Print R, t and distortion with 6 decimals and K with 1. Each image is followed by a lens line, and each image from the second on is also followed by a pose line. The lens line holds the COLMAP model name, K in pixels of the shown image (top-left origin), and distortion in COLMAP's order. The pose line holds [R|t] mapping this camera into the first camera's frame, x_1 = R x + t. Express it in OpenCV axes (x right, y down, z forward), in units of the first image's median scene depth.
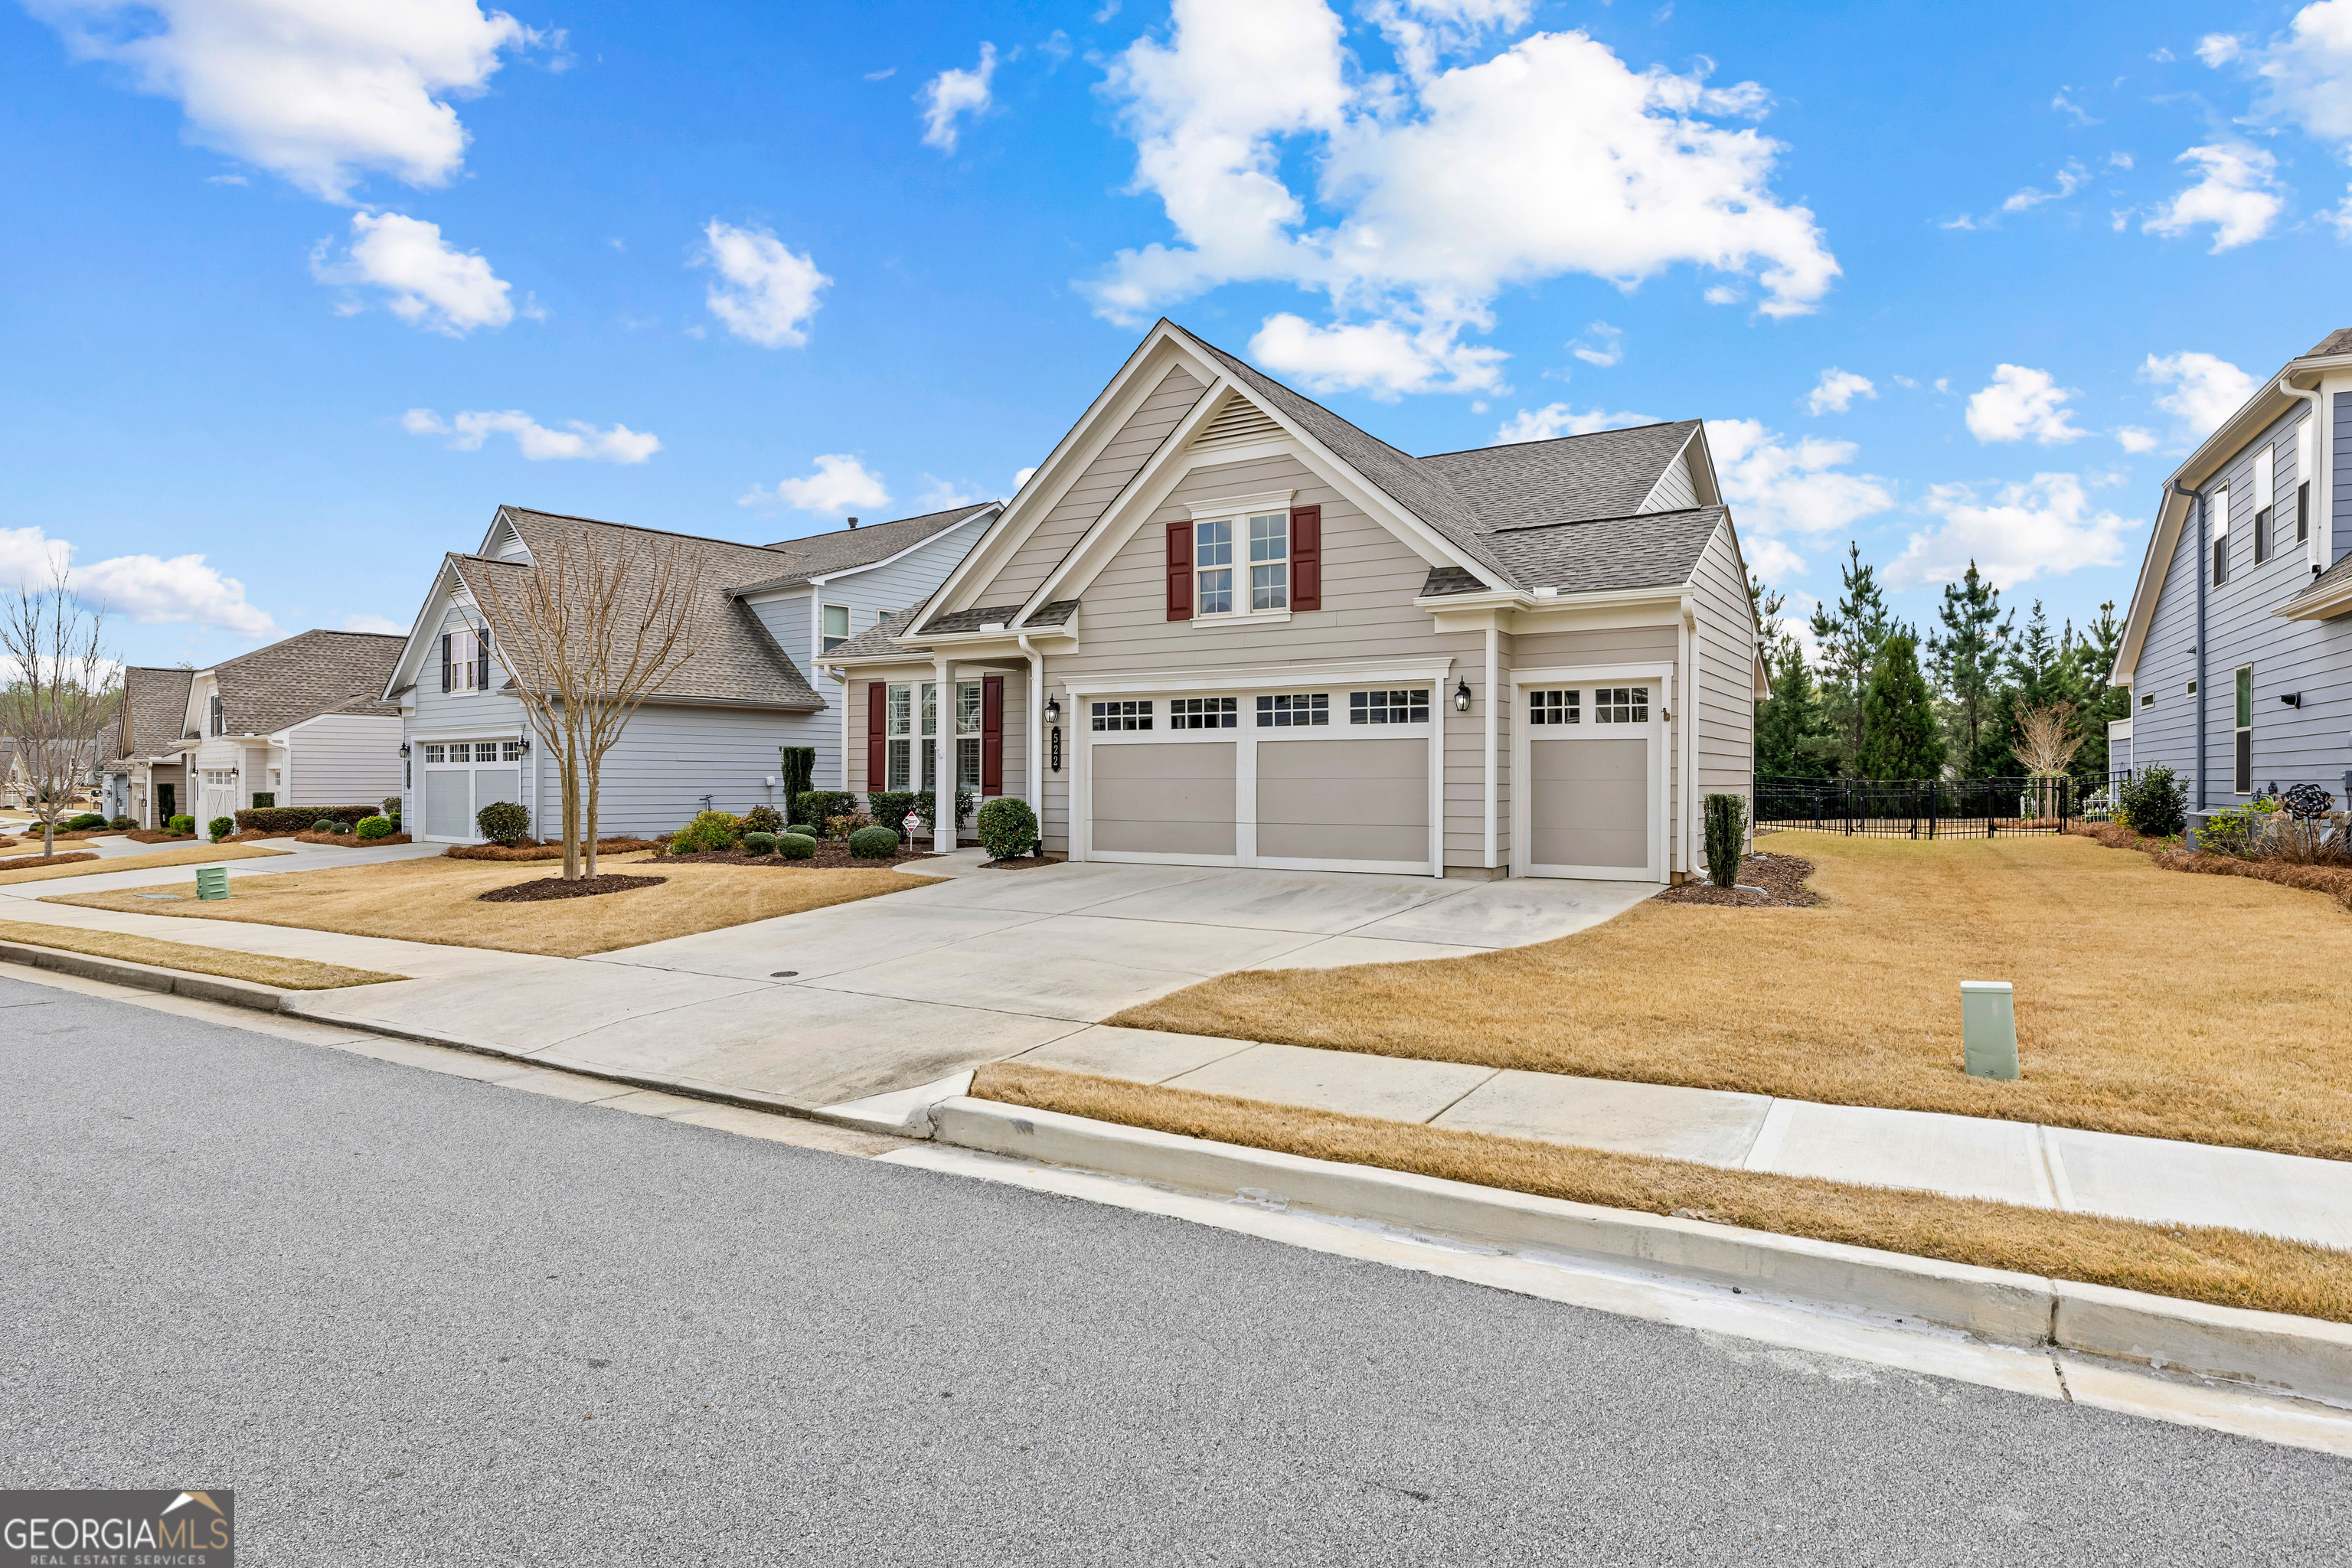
lens RADIAL K [[1290.1, 0, 1176.0], [0, 1290.1, 784.0], [0, 0, 1]] dist [0.001096, 0.000397]
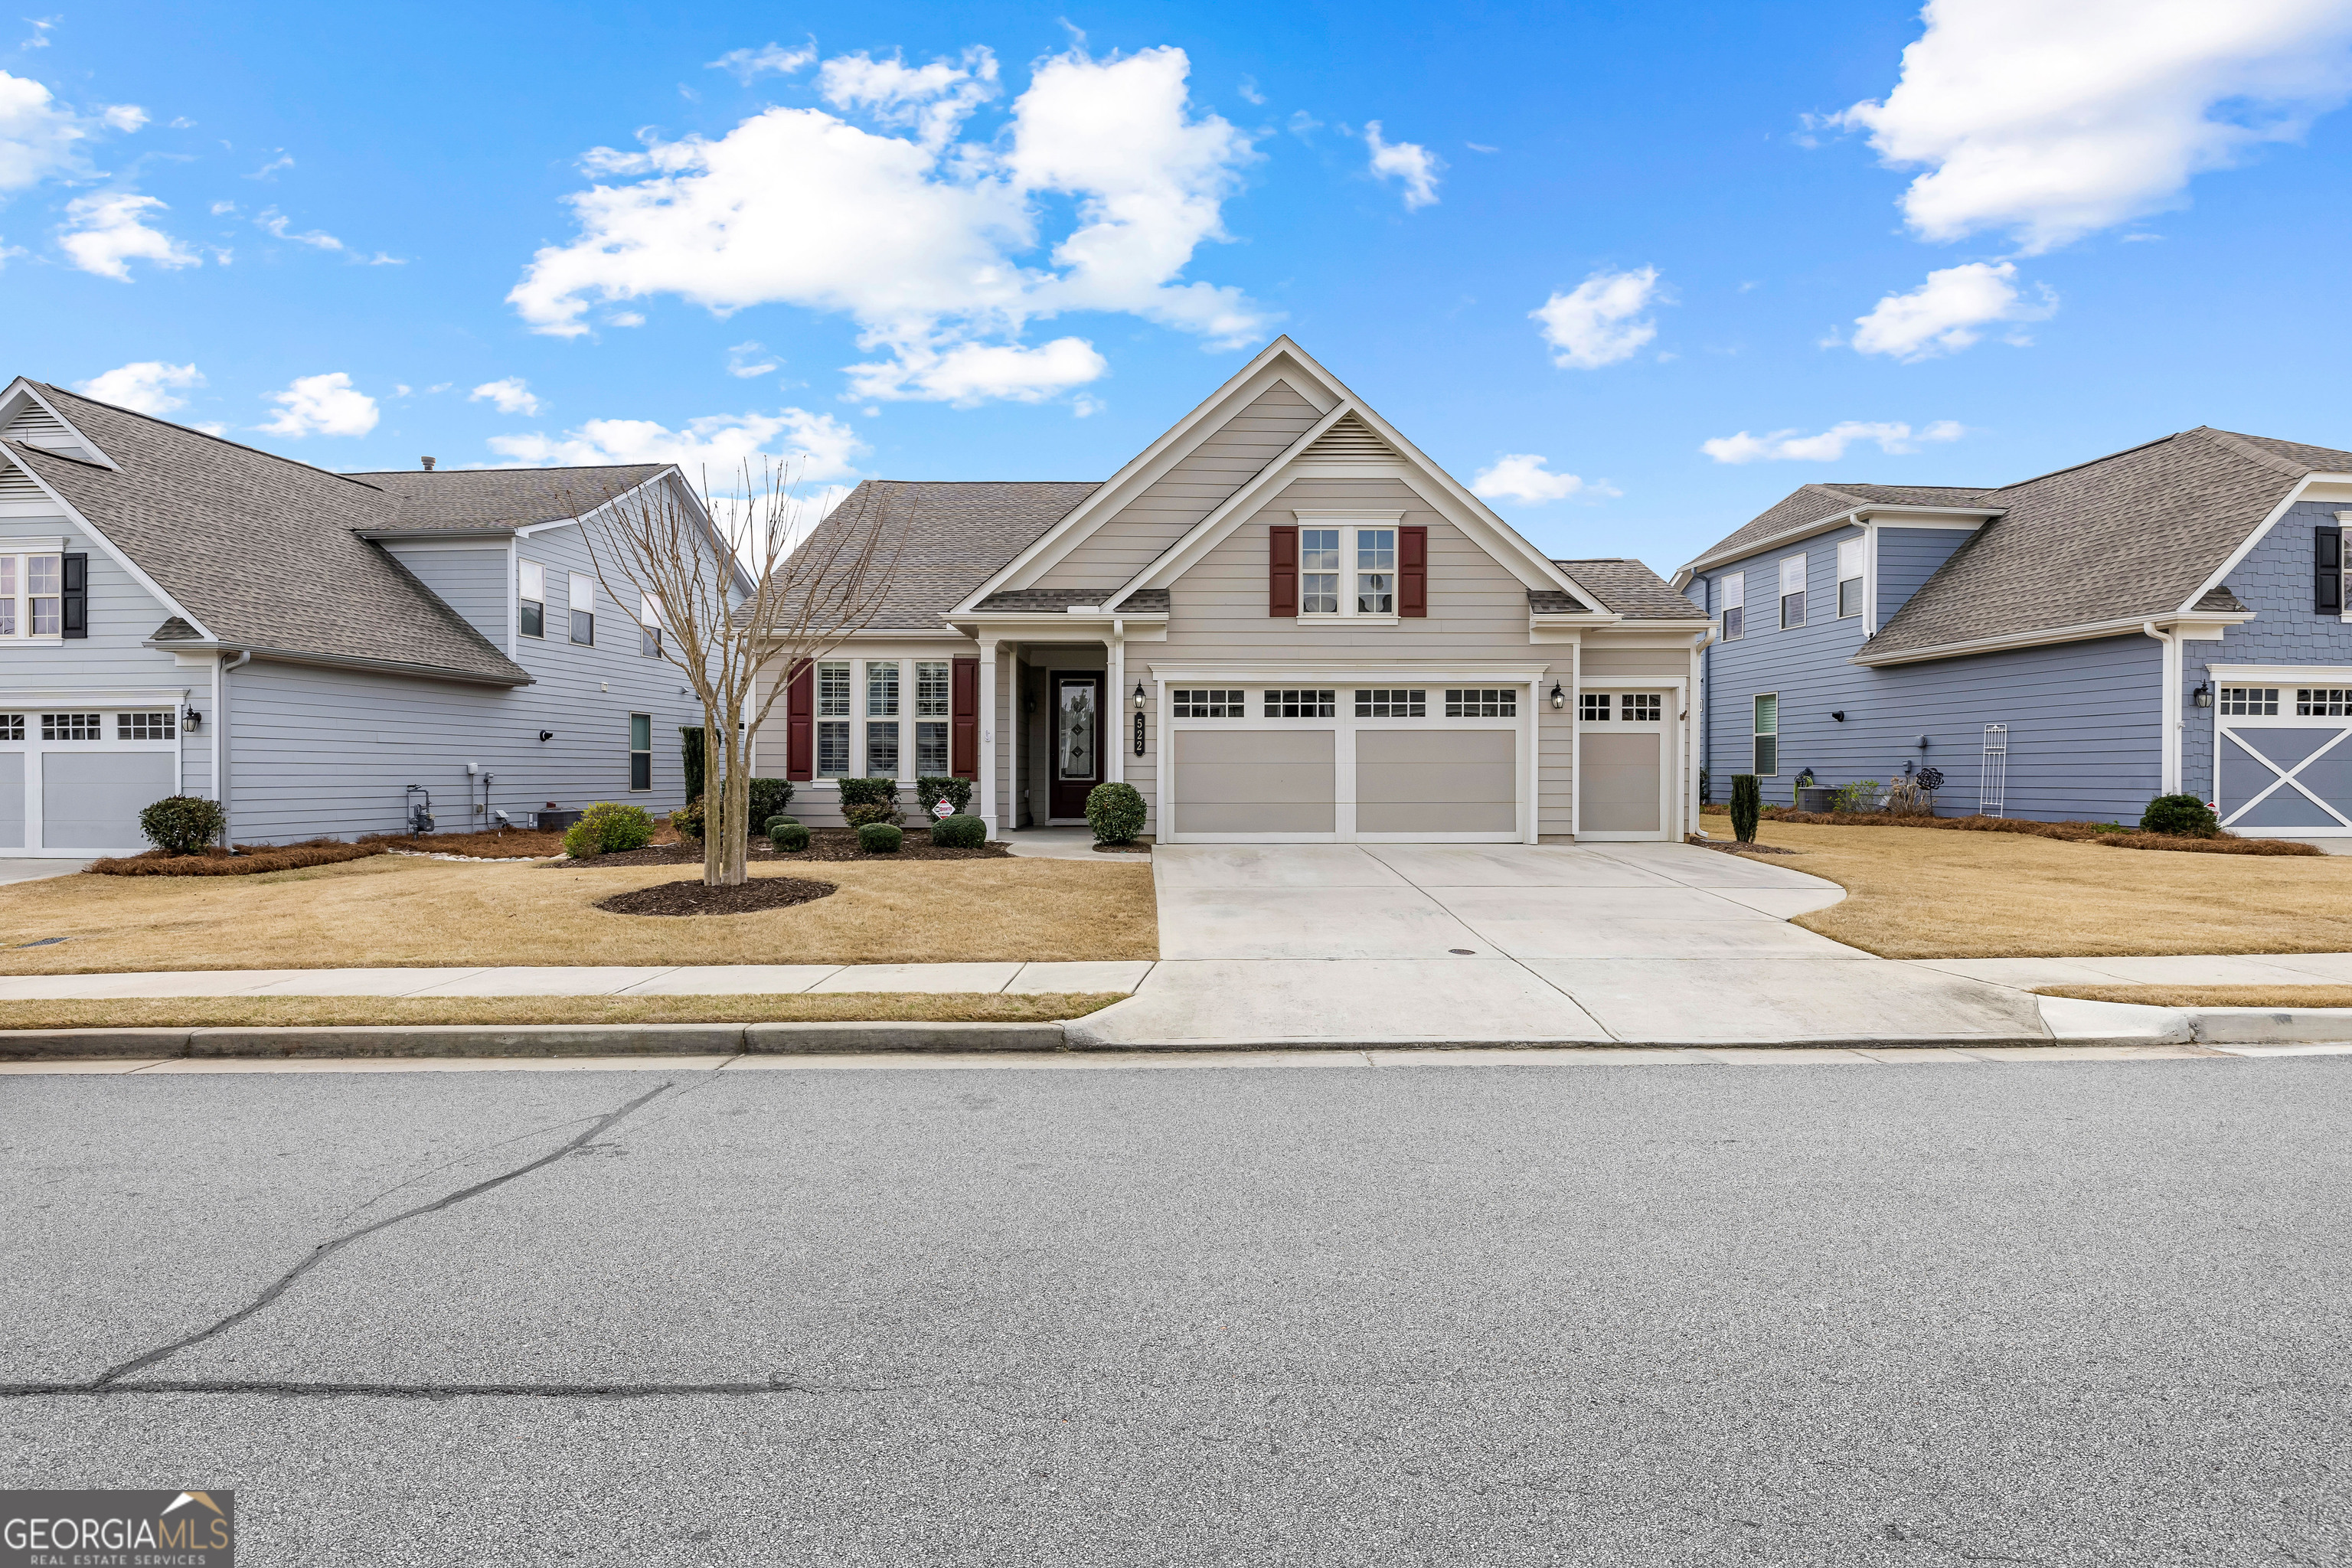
lens RADIAL K [[1187.4, 0, 1172.0], [0, 1187.4, 780.4], [0, 0, 1]] dist [-0.004845, -0.000799]
pose [[0.844180, -0.004226, 0.536043, -0.596835], [0.002333, 0.999988, 0.004210, 0.005712], [-0.536054, -0.002303, 0.844180, 0.204895]]
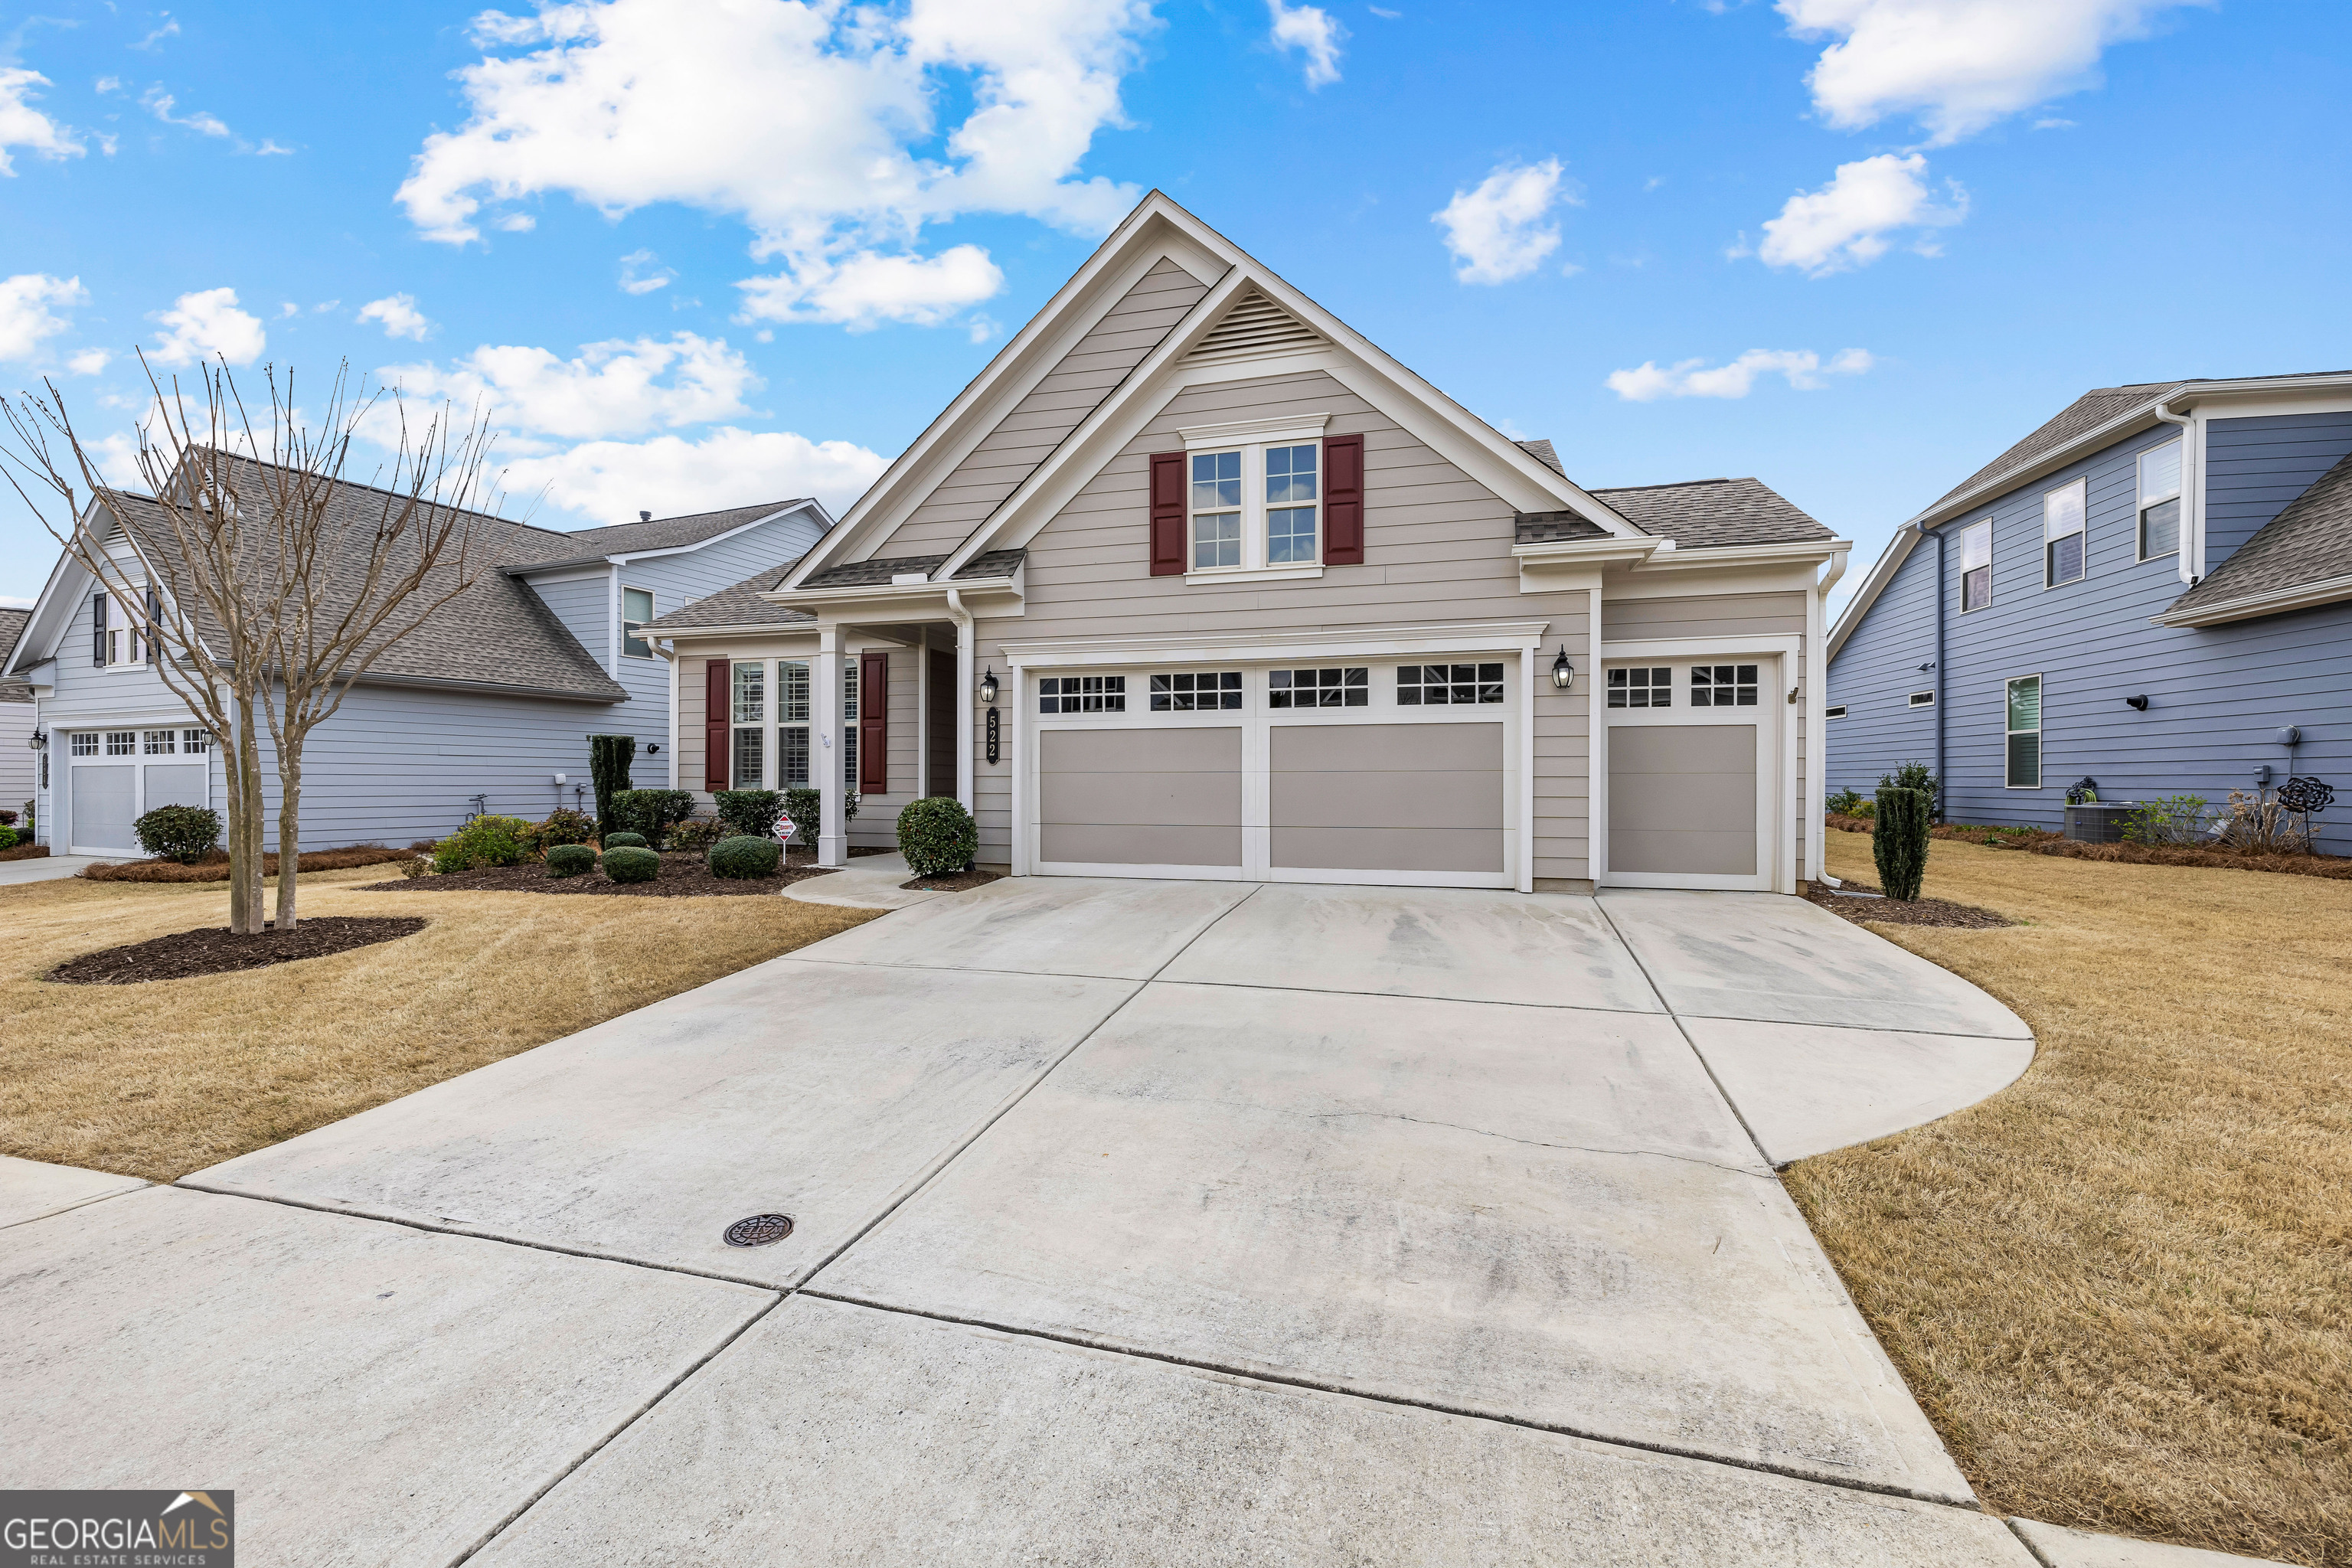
lens RADIAL K [[988.0, 0, 1168.0], [0, 988.0, 781.2], [0, 0, 1]] dist [0.000902, 0.000622]
pose [[0.963984, -0.000632, 0.265961, -0.157462], [0.001464, 0.999995, -0.002930, 0.003324], [-0.265958, 0.003214, 0.963979, 0.397617]]
